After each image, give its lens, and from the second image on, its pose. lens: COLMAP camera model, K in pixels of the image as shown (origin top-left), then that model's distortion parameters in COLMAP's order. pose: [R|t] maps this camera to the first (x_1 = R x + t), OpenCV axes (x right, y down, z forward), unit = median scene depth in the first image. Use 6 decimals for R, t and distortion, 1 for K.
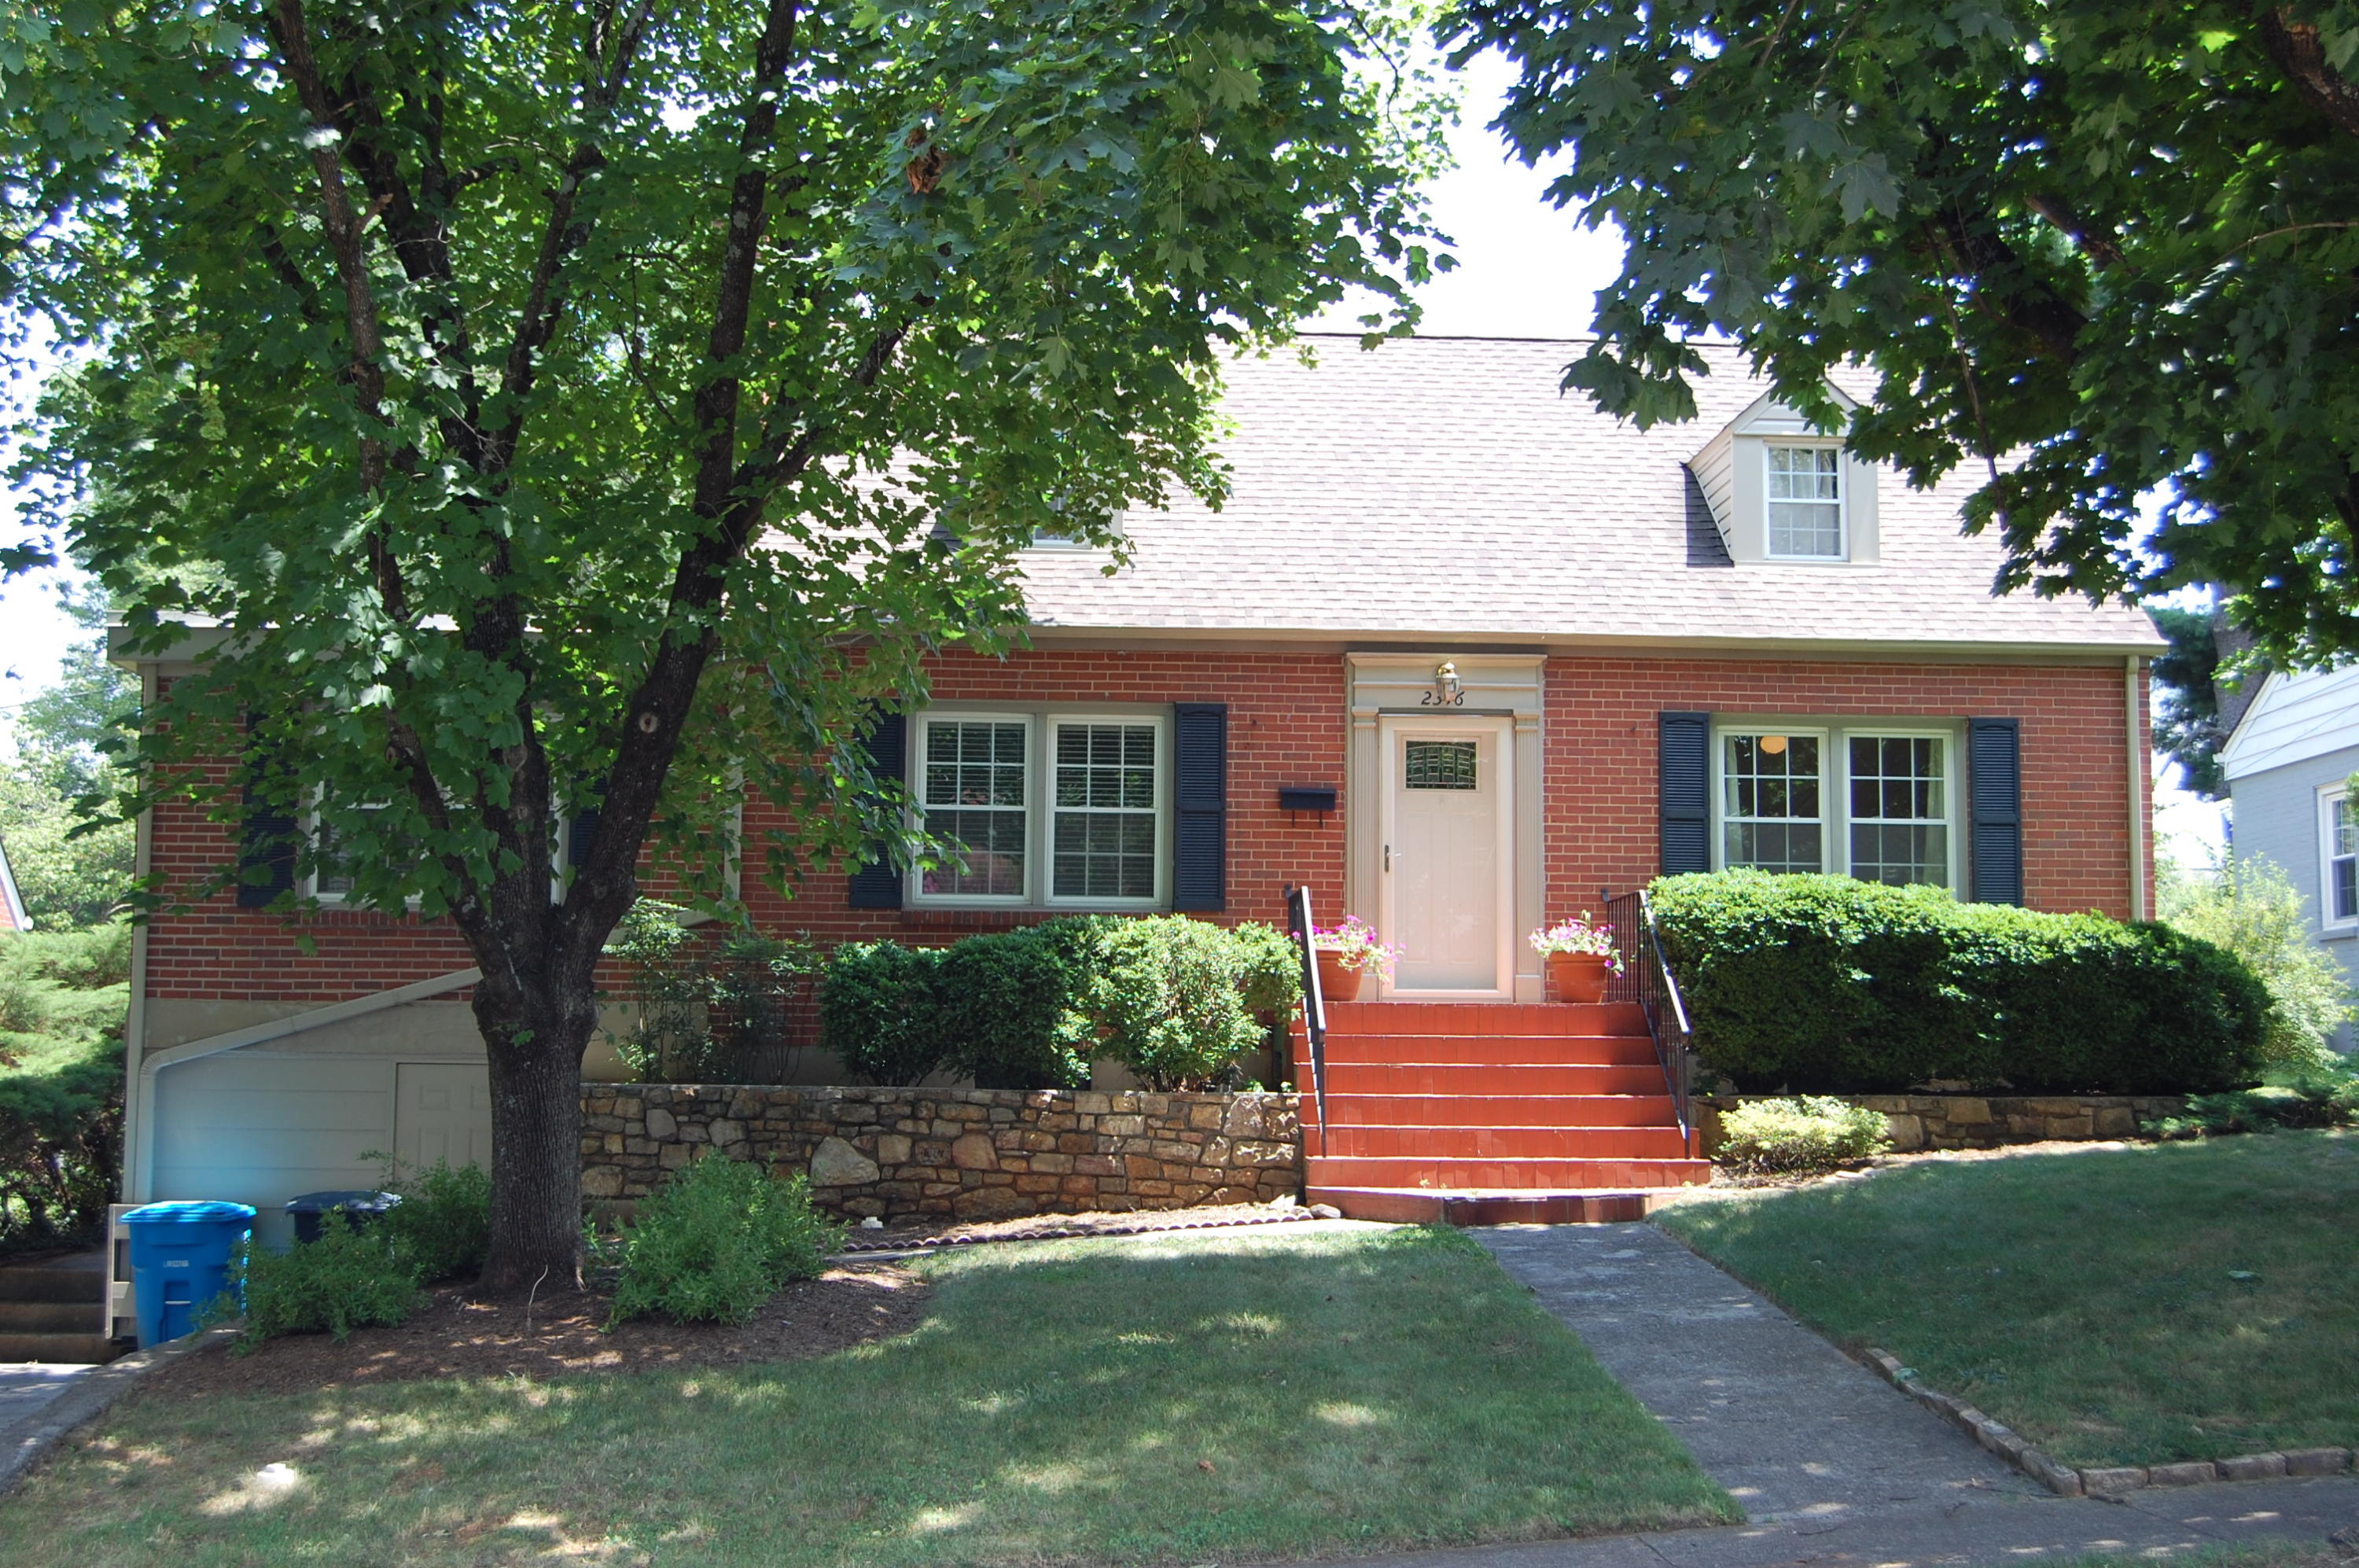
lens RADIAL K [[2919.0, 0, 1184.2], [0, 2919.0, 787.5], [0, 0, 1]] dist [-0.028456, 0.000000]
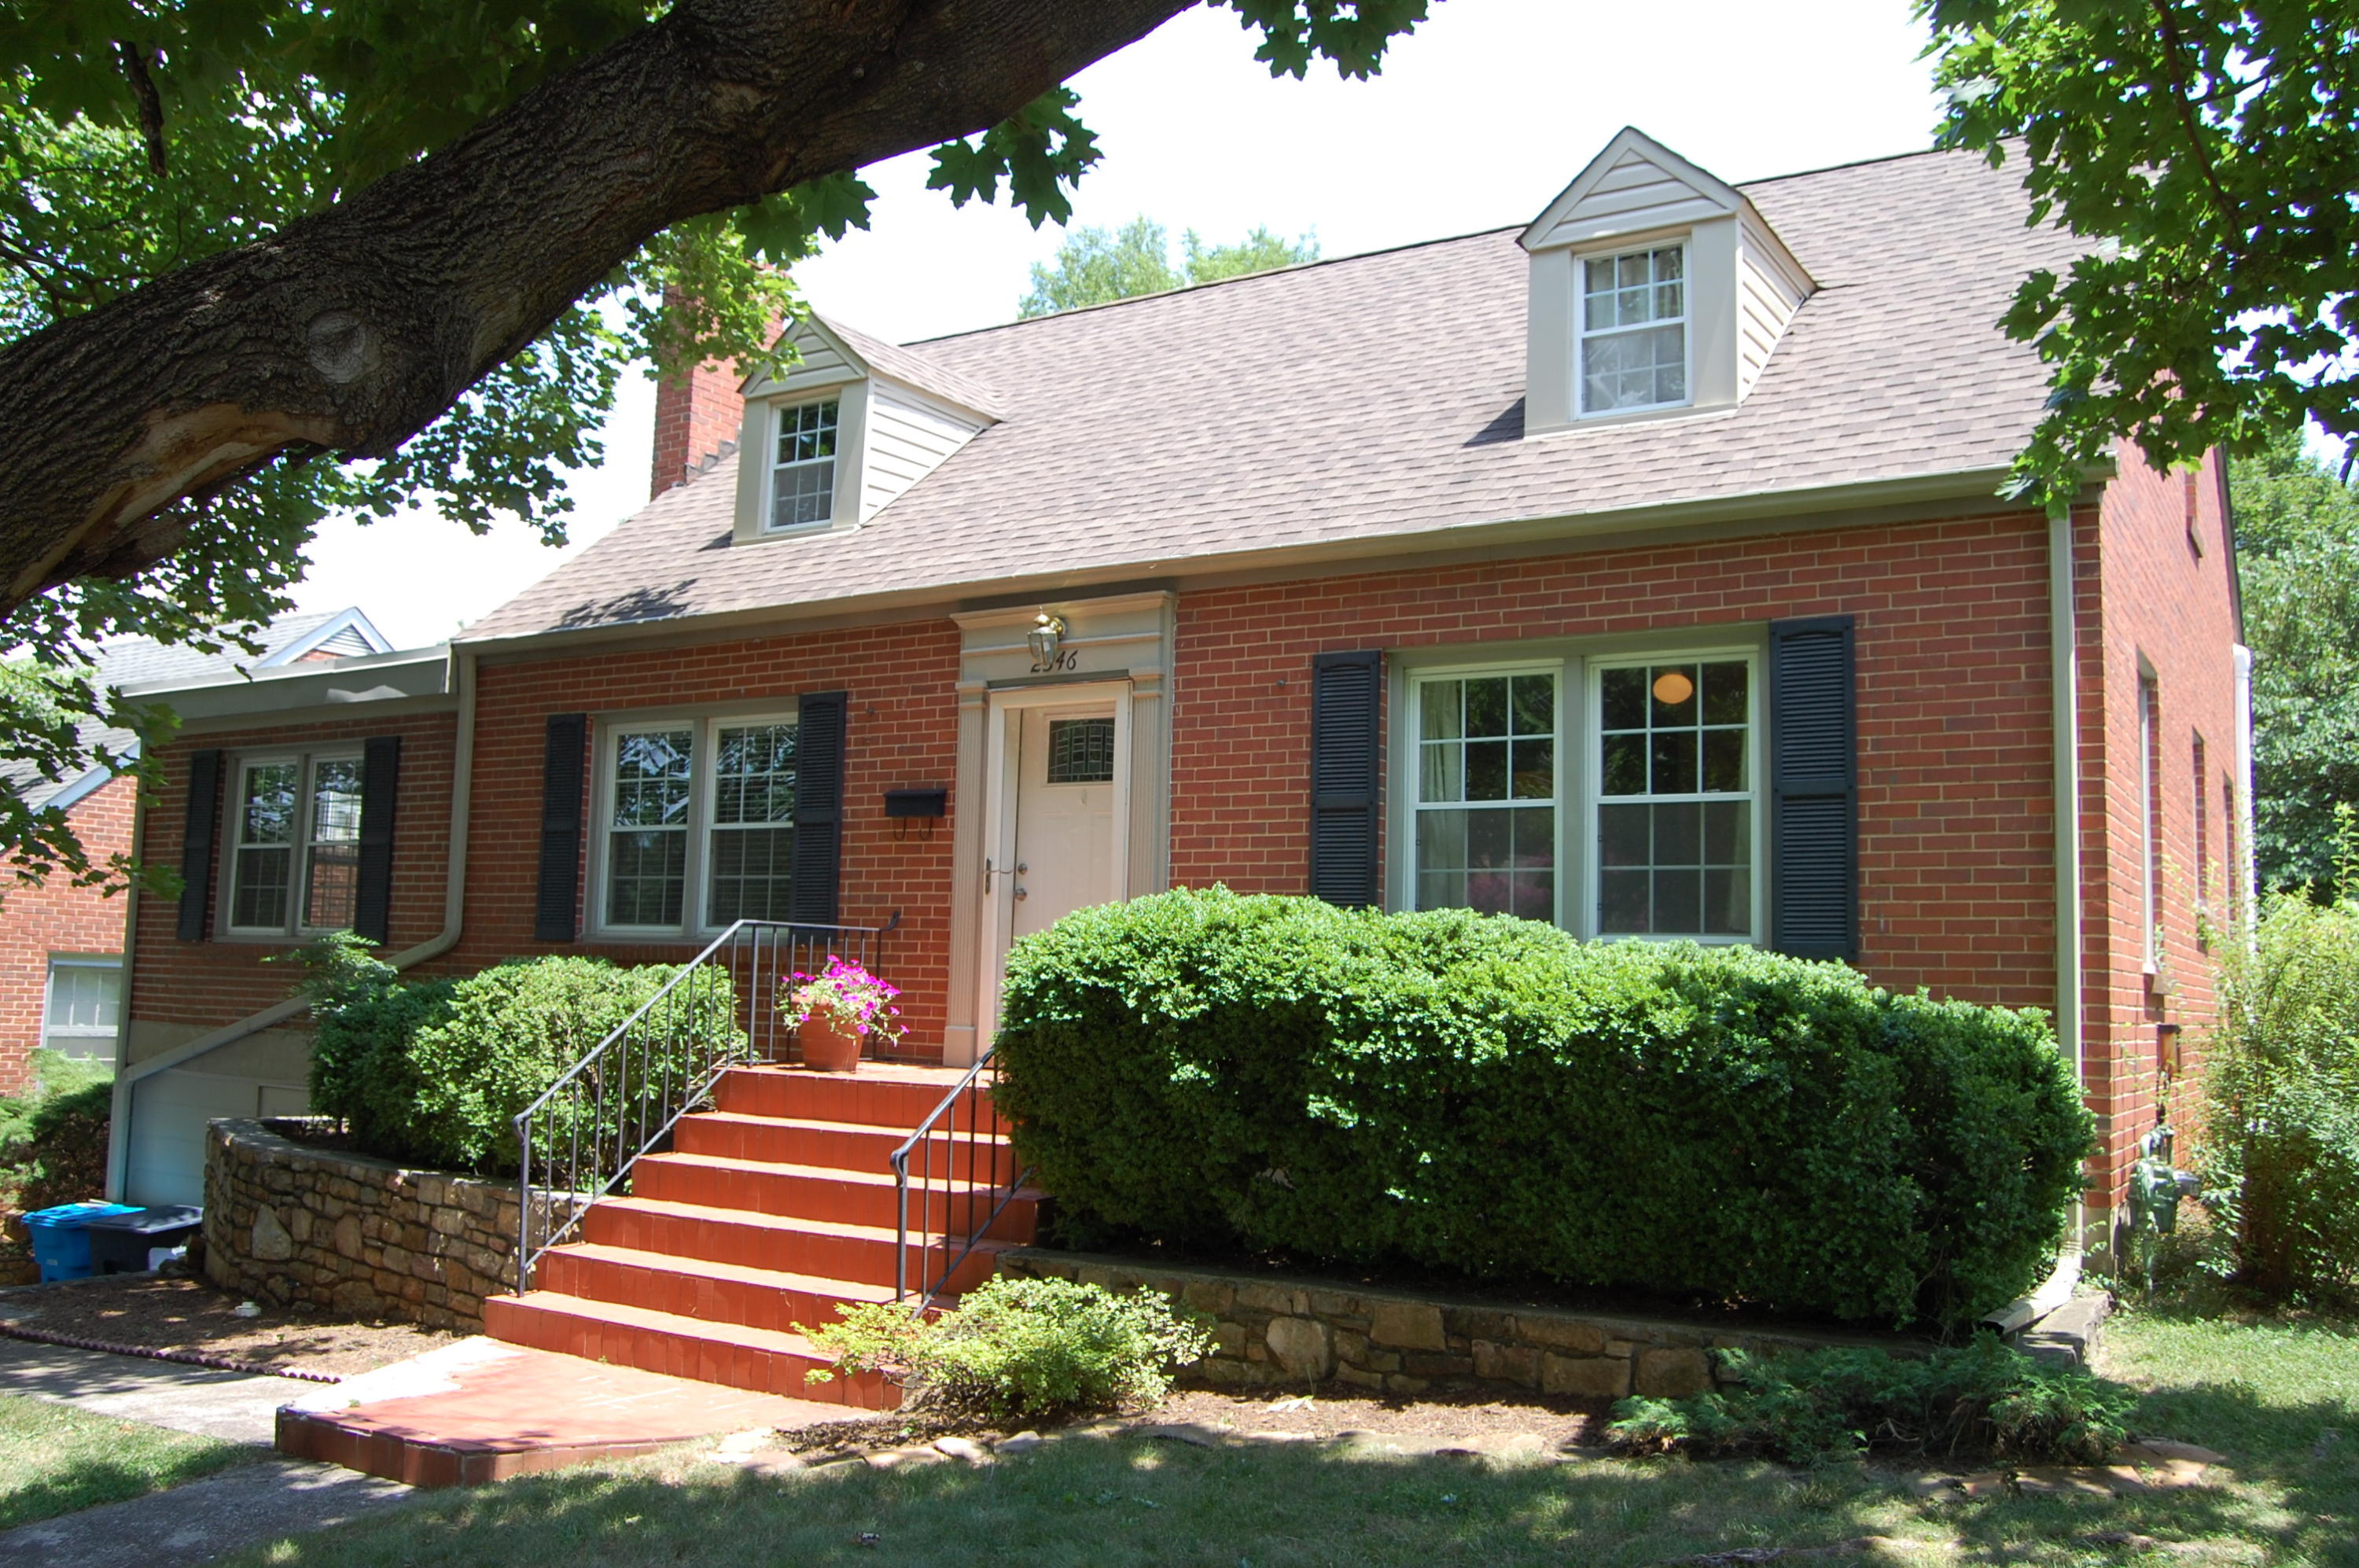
lens RADIAL K [[1954.5, 0, 1166.0], [0, 1954.5, 779.0], [0, 0, 1]] dist [-0.074500, 0.011670]
pose [[0.812965, -0.049002, -0.580247, 0.404085], [0.041237, 0.998796, -0.026572, 0.014228], [0.580851, -0.002326, 0.814007, 0.605566]]
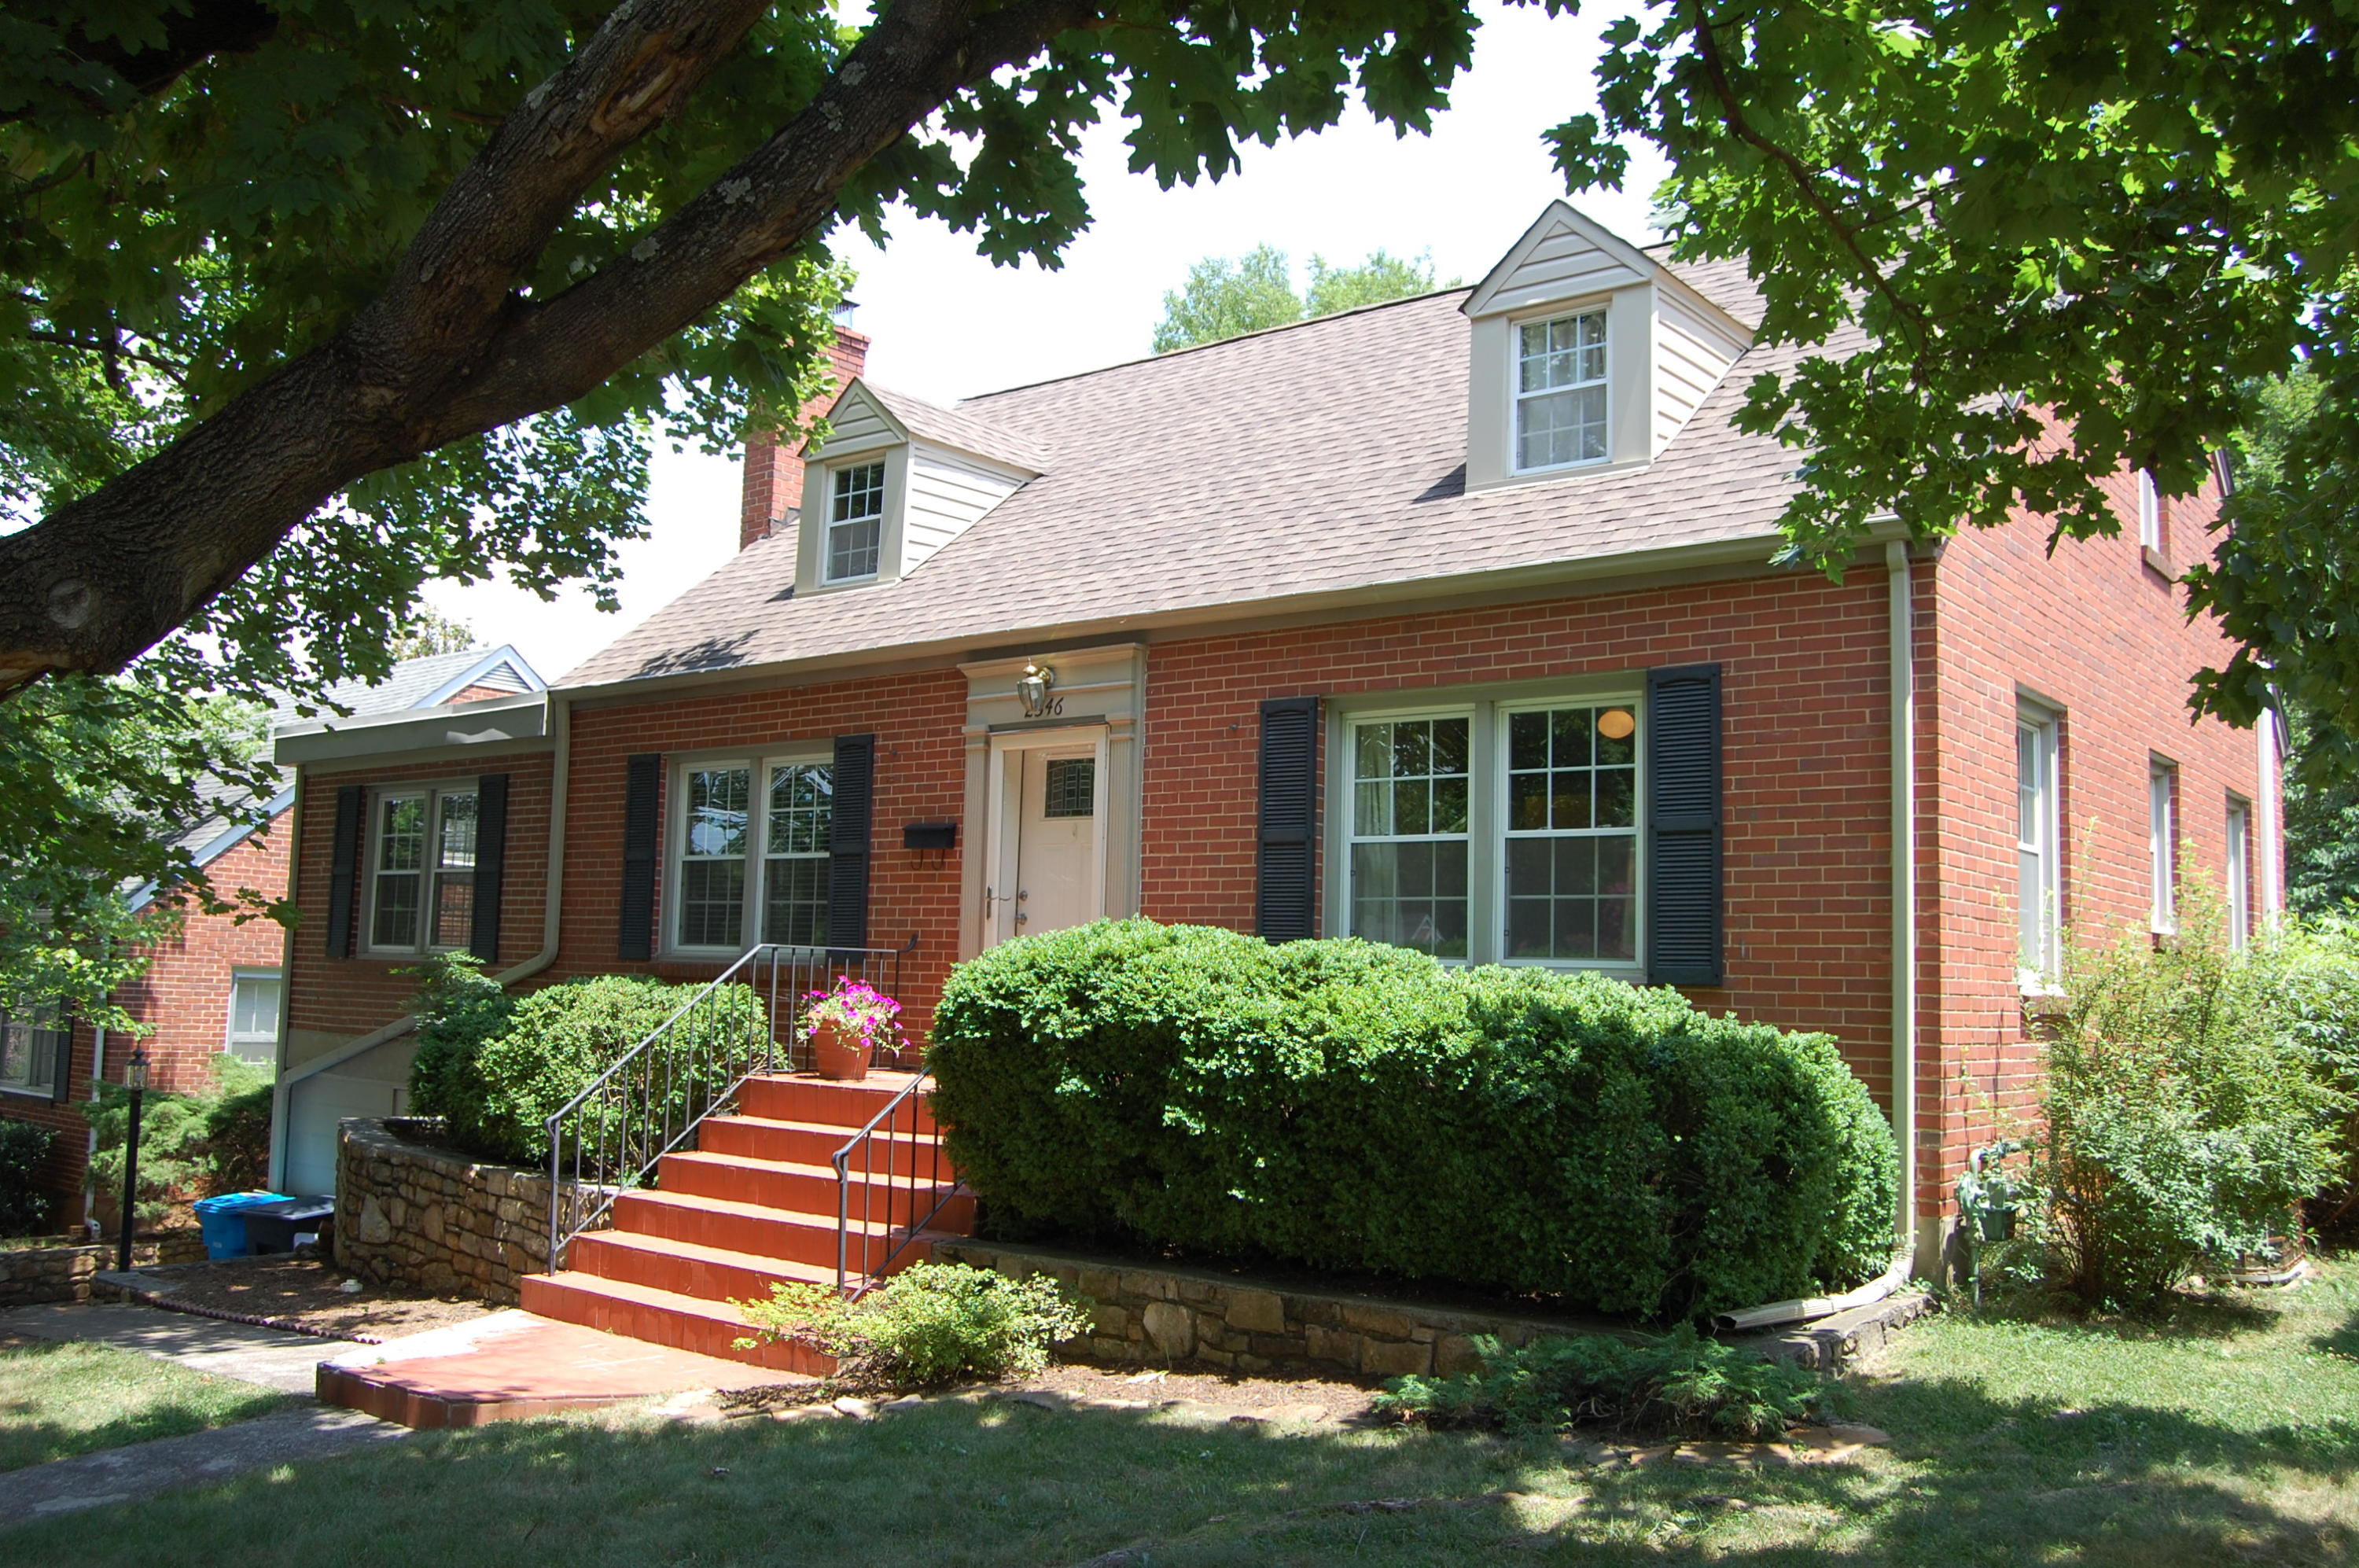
lens RADIAL K [[1954.5, 0, 1166.2], [0, 1954.5, 776.6], [0, 0, 1]] dist [-0.074500, 0.011670]
pose [[0.744790, -0.059162, -0.664671, 0.482801], [0.049644, 0.998214, -0.033222, 0.009087], [0.665450, -0.008254, 0.746397, 0.608617]]
